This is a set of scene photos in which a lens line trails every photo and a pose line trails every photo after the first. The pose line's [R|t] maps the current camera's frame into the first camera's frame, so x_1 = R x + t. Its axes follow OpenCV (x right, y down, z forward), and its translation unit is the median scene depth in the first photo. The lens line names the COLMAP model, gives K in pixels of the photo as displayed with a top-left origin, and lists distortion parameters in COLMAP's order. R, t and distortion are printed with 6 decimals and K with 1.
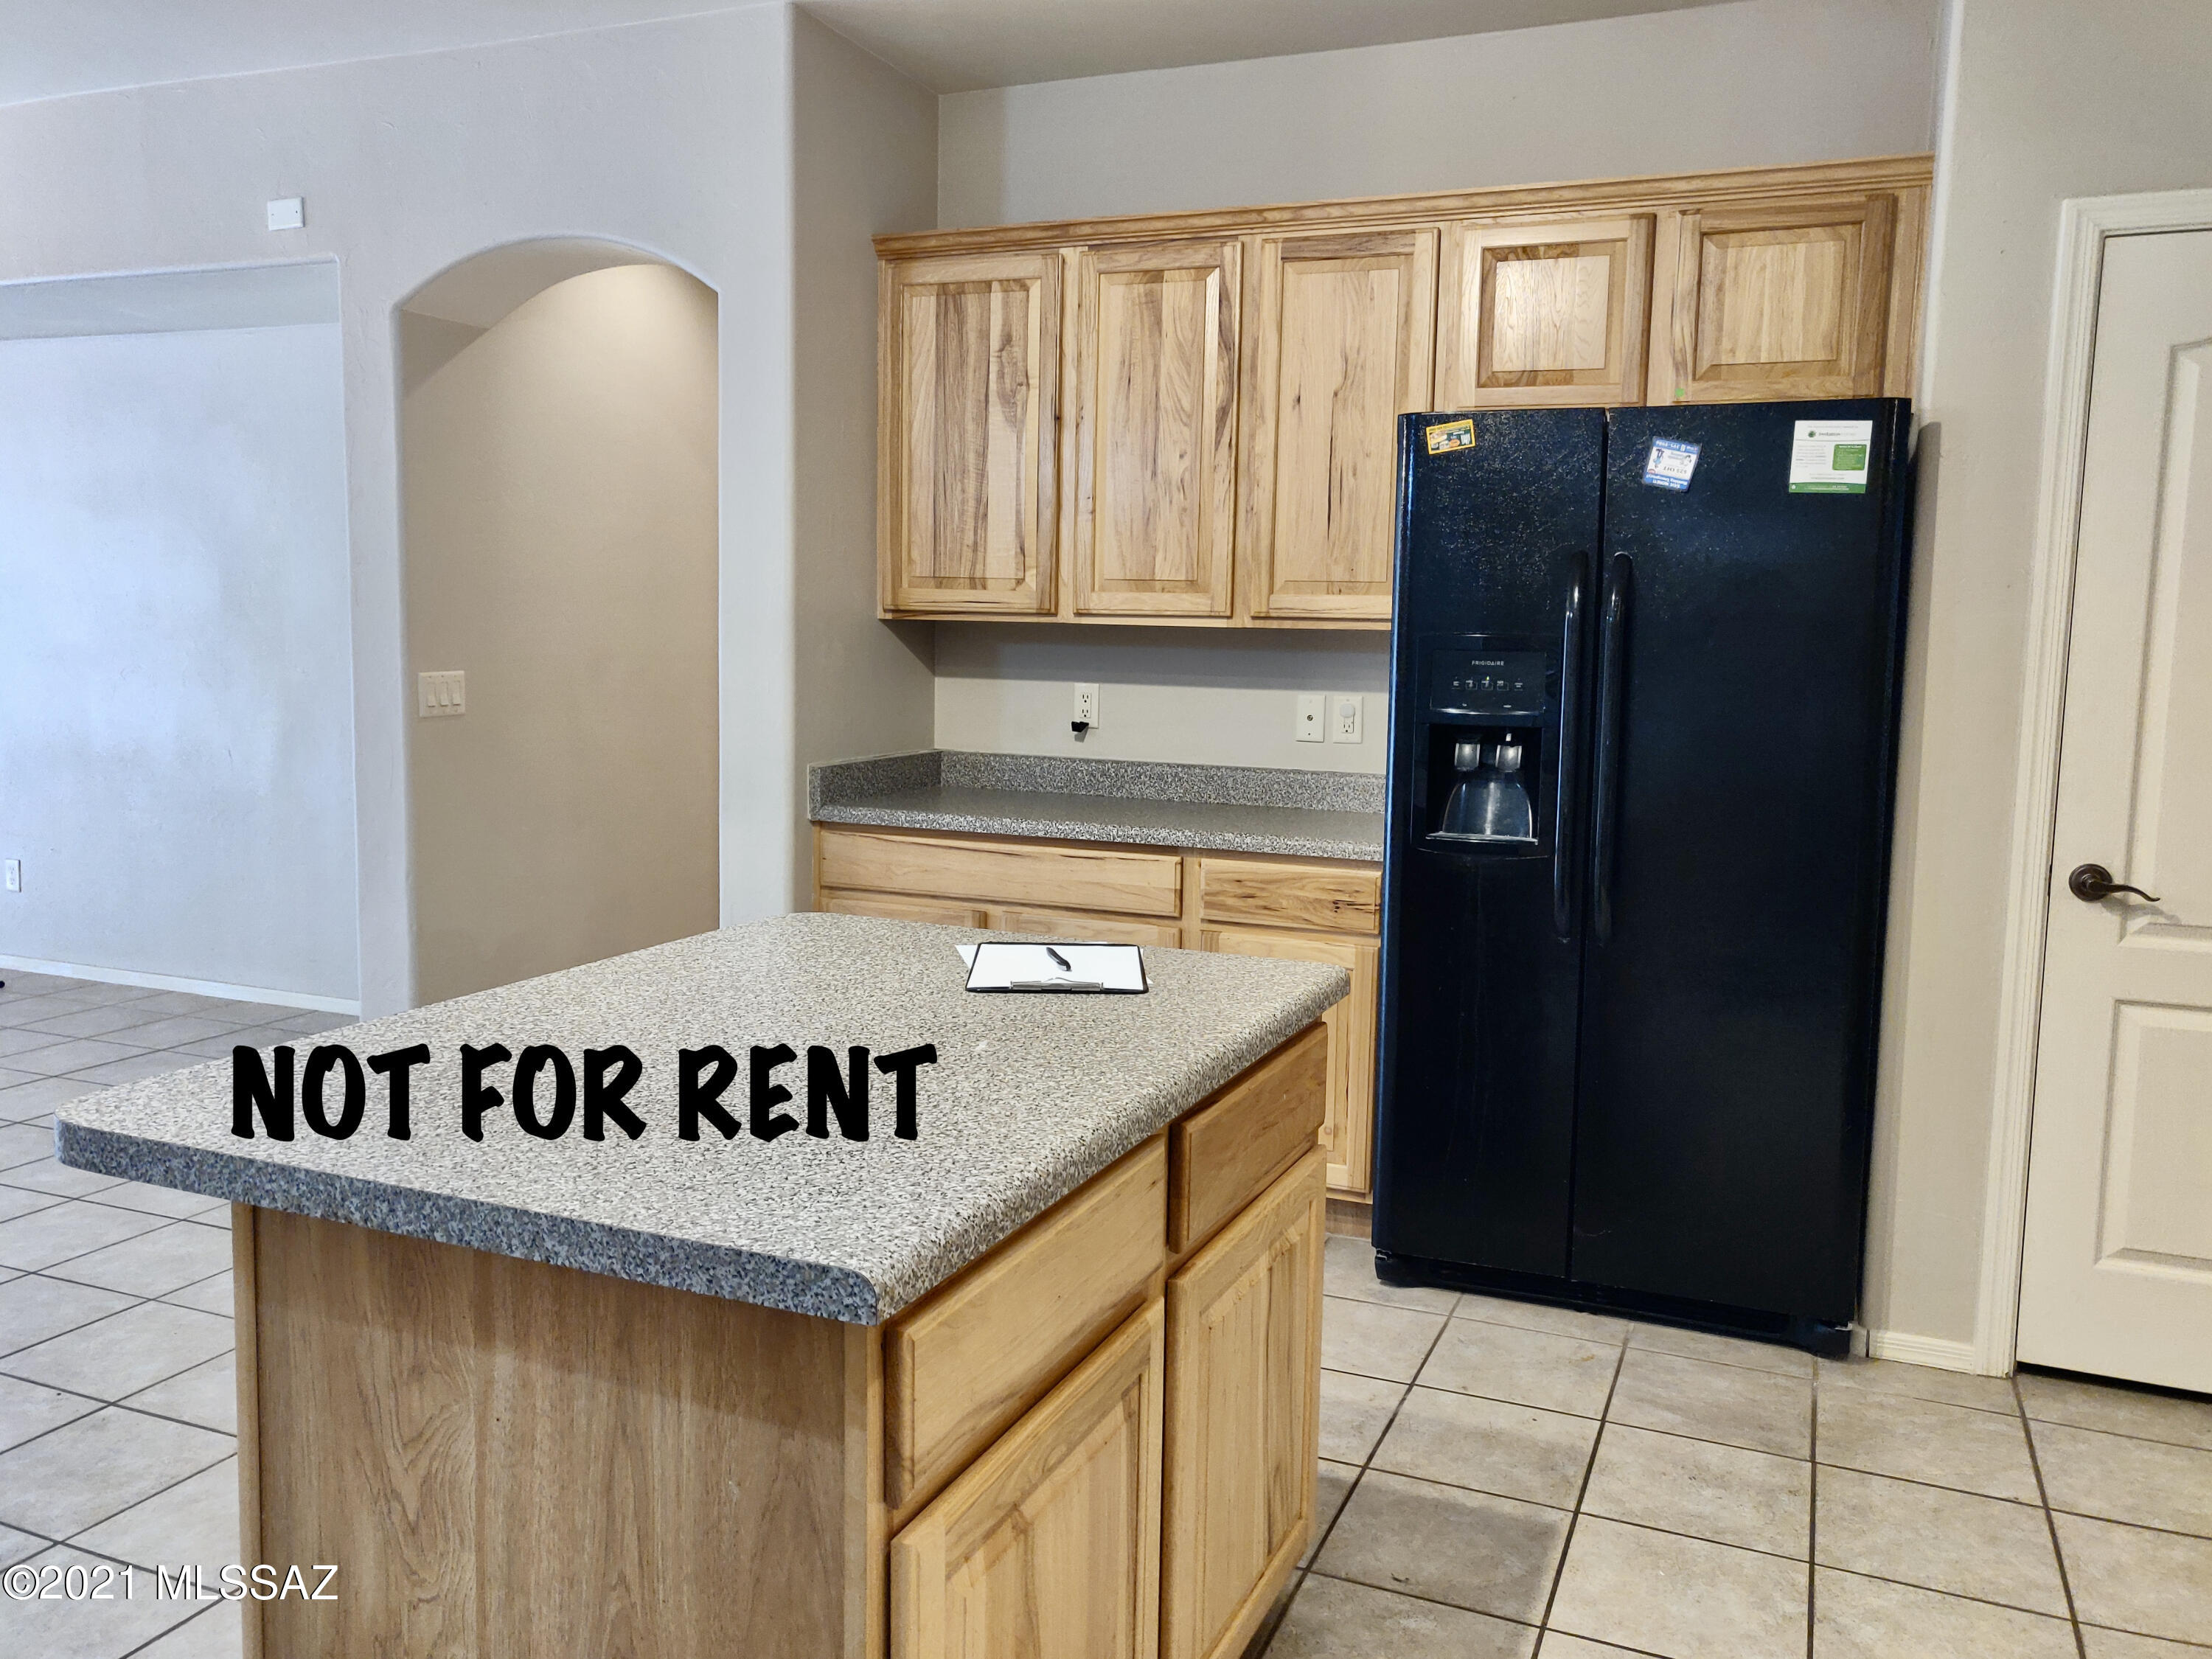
lens RADIAL K [[1712.2, 0, 1117.5], [0, 1712.2, 819.2], [0, 0, 1]] dist [-0.007941, 0.042493]
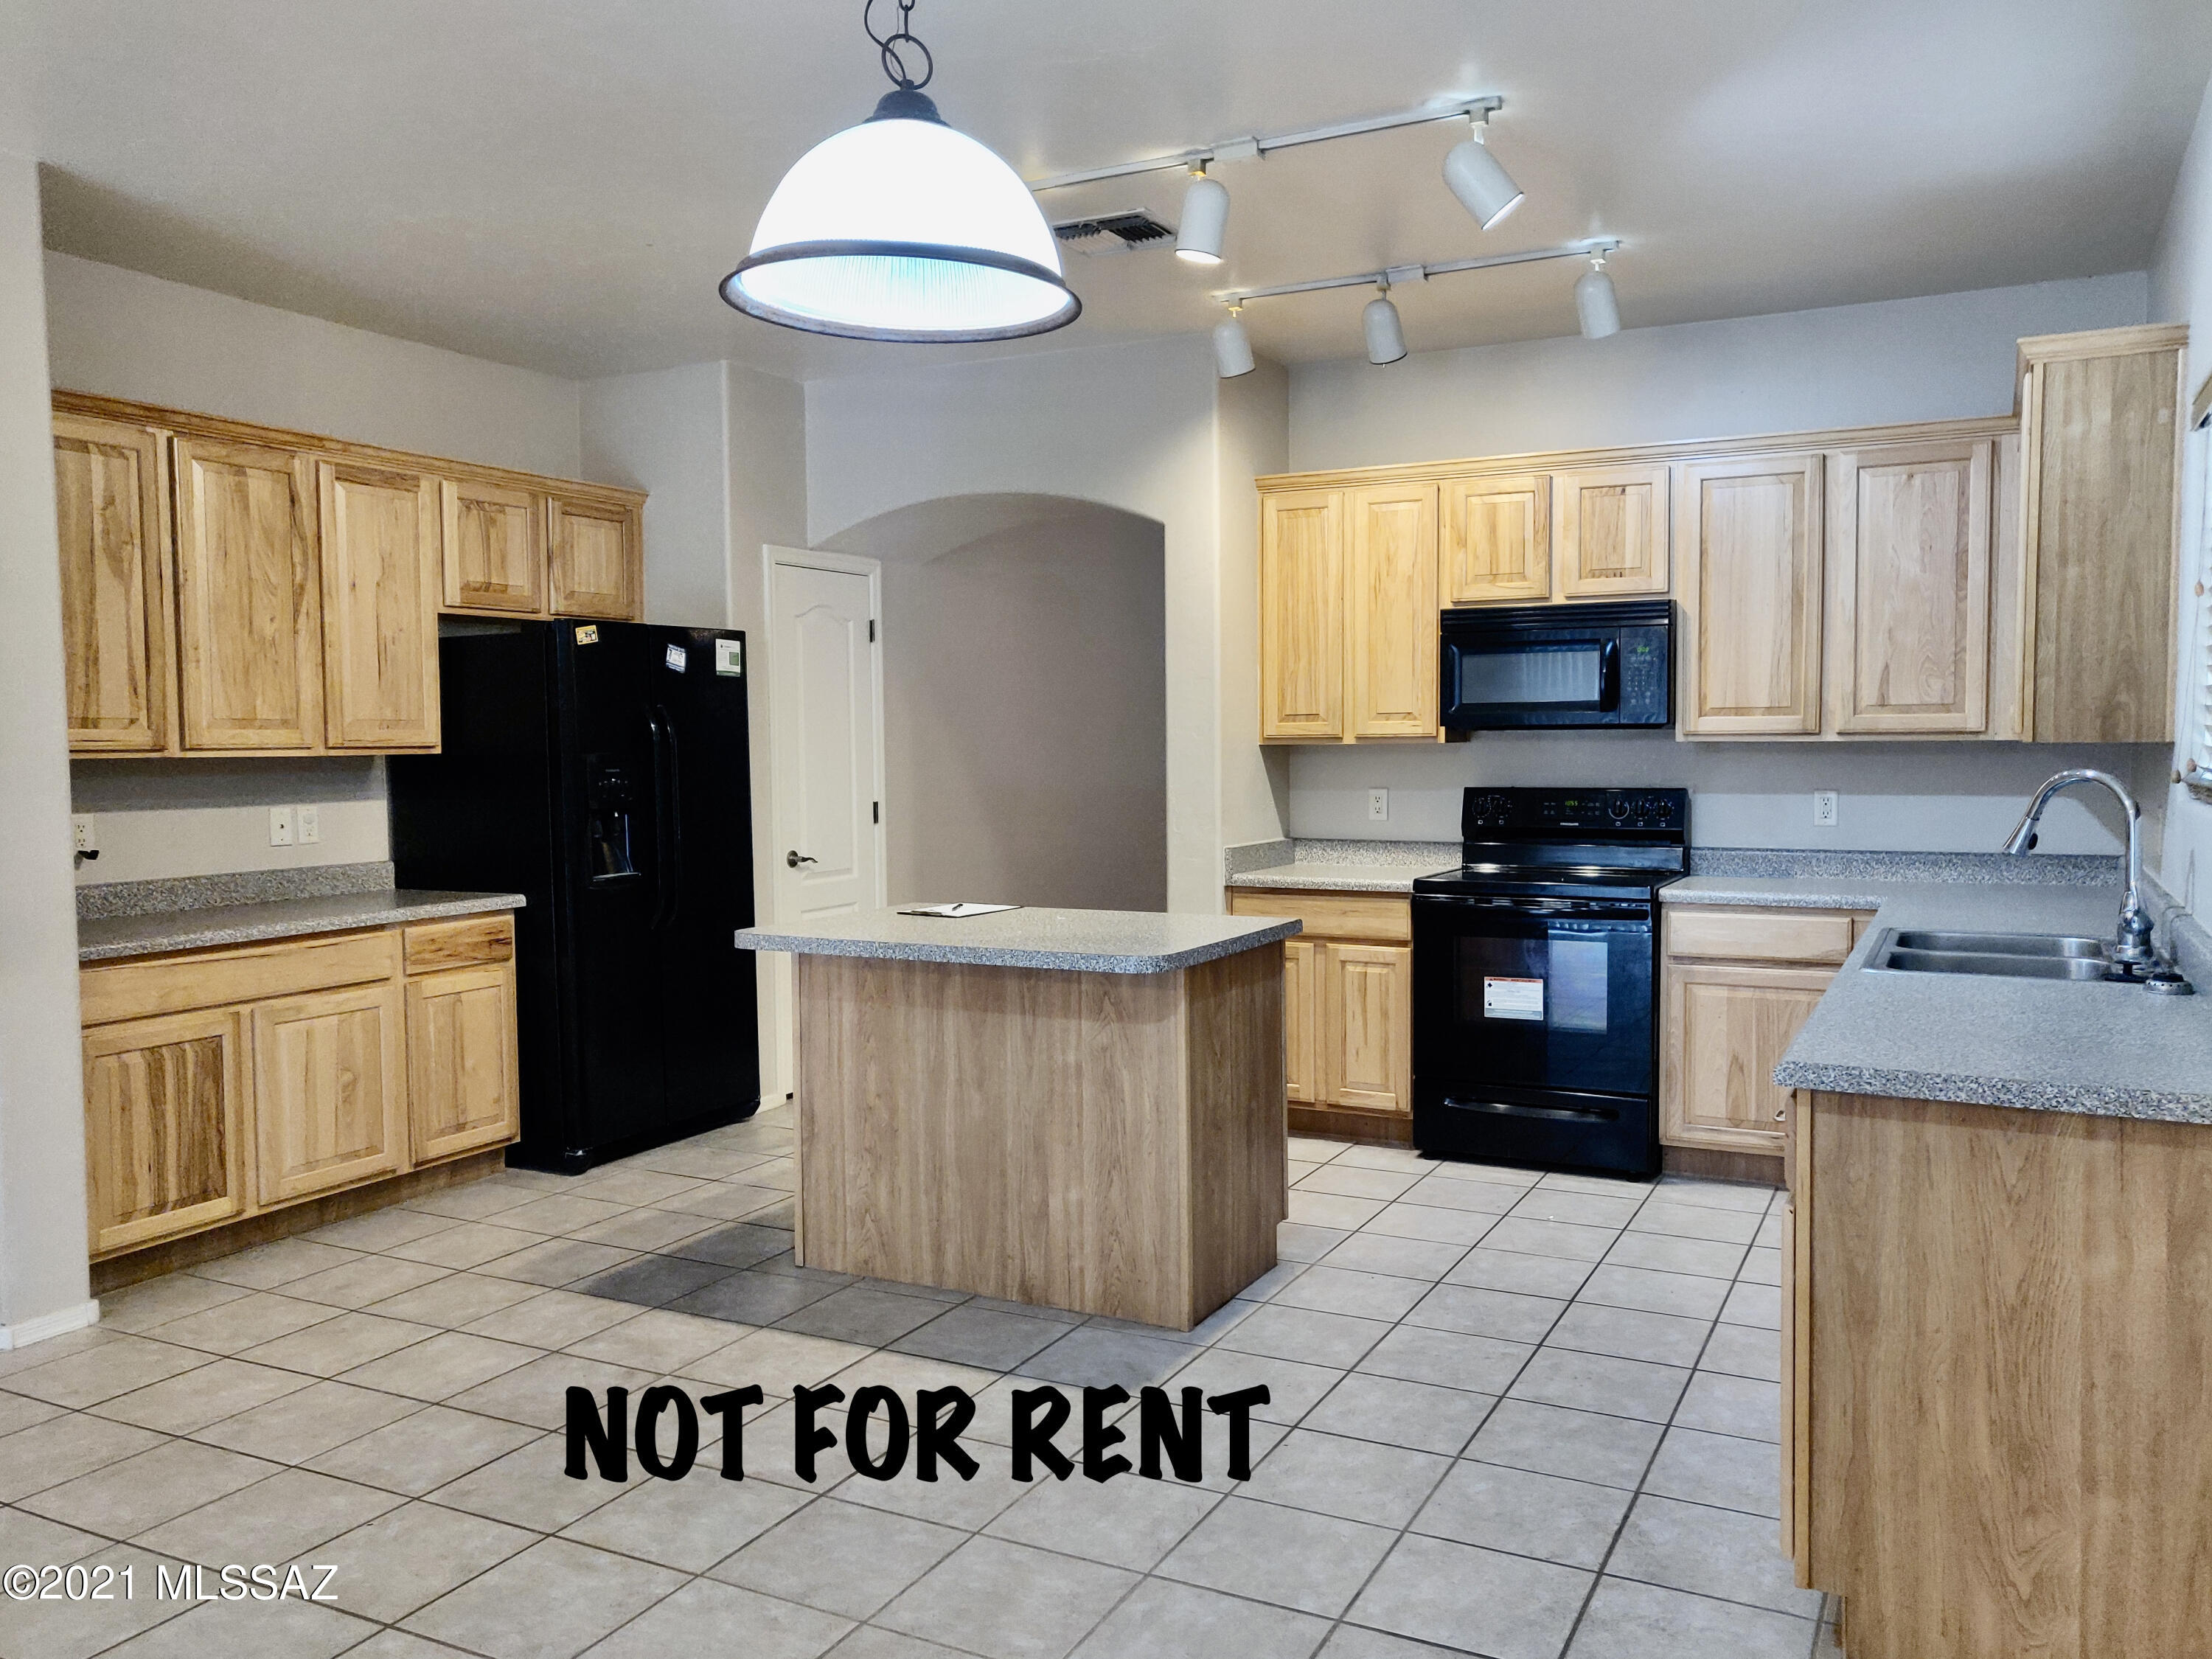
lens RADIAL K [[1712.4, 0, 1106.0], [0, 1712.4, 829.5], [0, 0, 1]] dist [0.003258, 0.002879]
pose [[0.078036, -0.076335, 0.994024, -4.435872], [0.120602, 0.990465, 0.066594, -0.277107], [-0.989629, 0.114685, 0.086498, 1.219500]]
